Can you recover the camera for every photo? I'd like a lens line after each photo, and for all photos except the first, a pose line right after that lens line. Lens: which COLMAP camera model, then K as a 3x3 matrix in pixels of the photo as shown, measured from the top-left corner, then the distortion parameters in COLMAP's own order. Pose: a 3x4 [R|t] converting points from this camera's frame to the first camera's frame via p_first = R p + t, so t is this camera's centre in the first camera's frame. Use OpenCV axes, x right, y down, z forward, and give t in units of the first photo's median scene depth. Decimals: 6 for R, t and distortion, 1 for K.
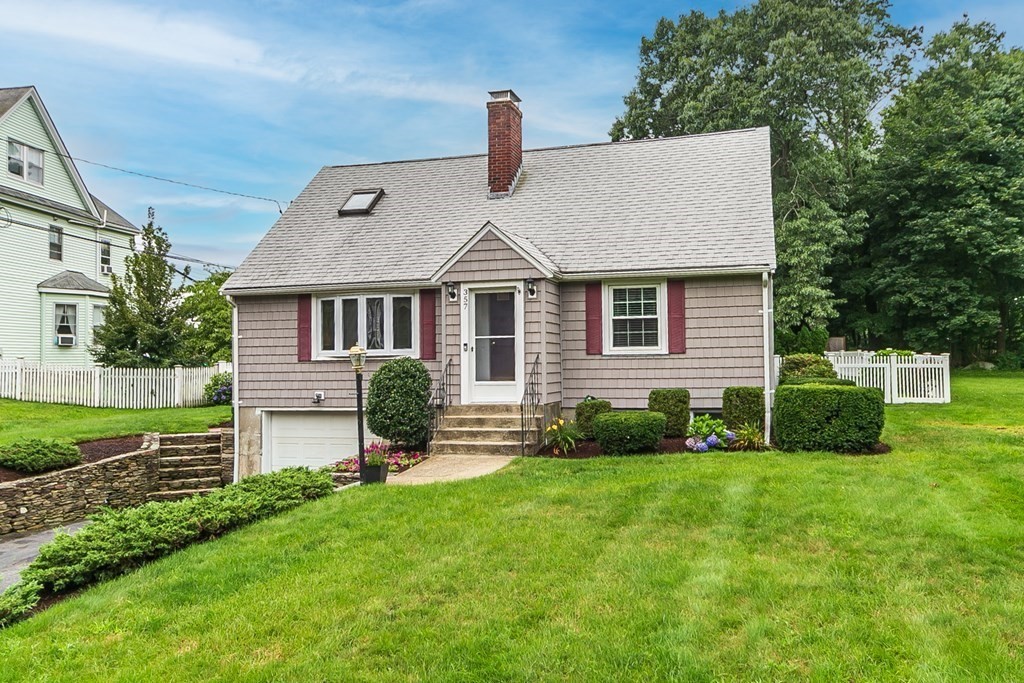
lens RADIAL K [[547.5, 0, 580.2], [0, 547.5, 382.4], [0, 0, 1]] dist [-0.000362, 0.000037]
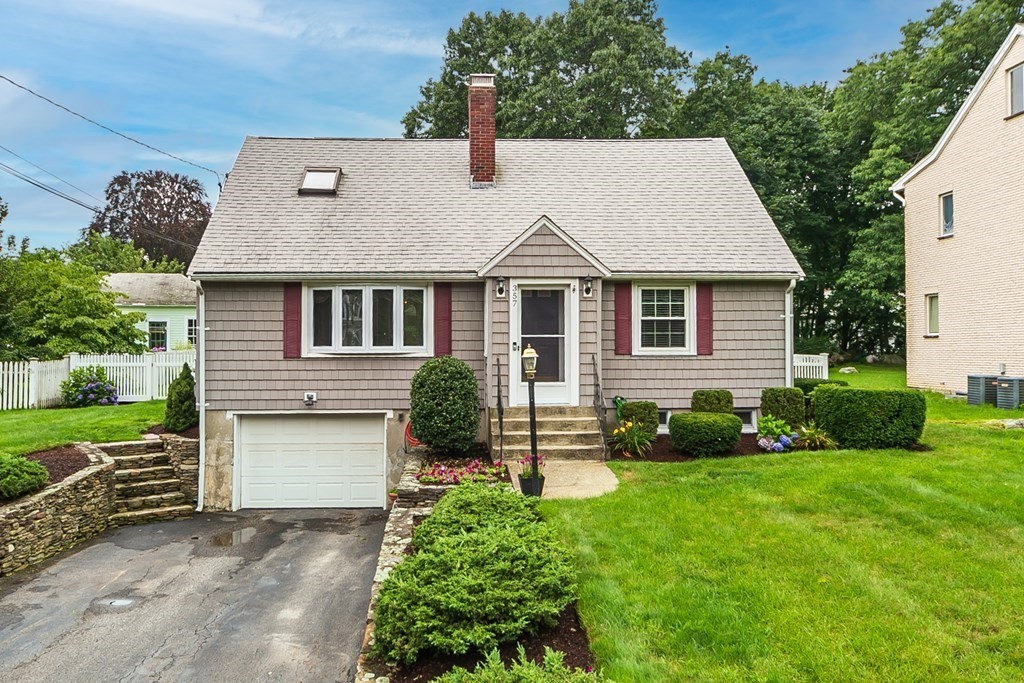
lens RADIAL K [[545.8, 0, 513.3], [0, 545.8, 381.3], [0, 0, 1]] dist [0.000864, 0.000314]
pose [[0.978776, 0.000283, 0.204932, -0.378062], [-0.002391, 0.999947, 0.010043, -0.012270], [-0.204919, -0.010320, 0.978725, 0.069344]]
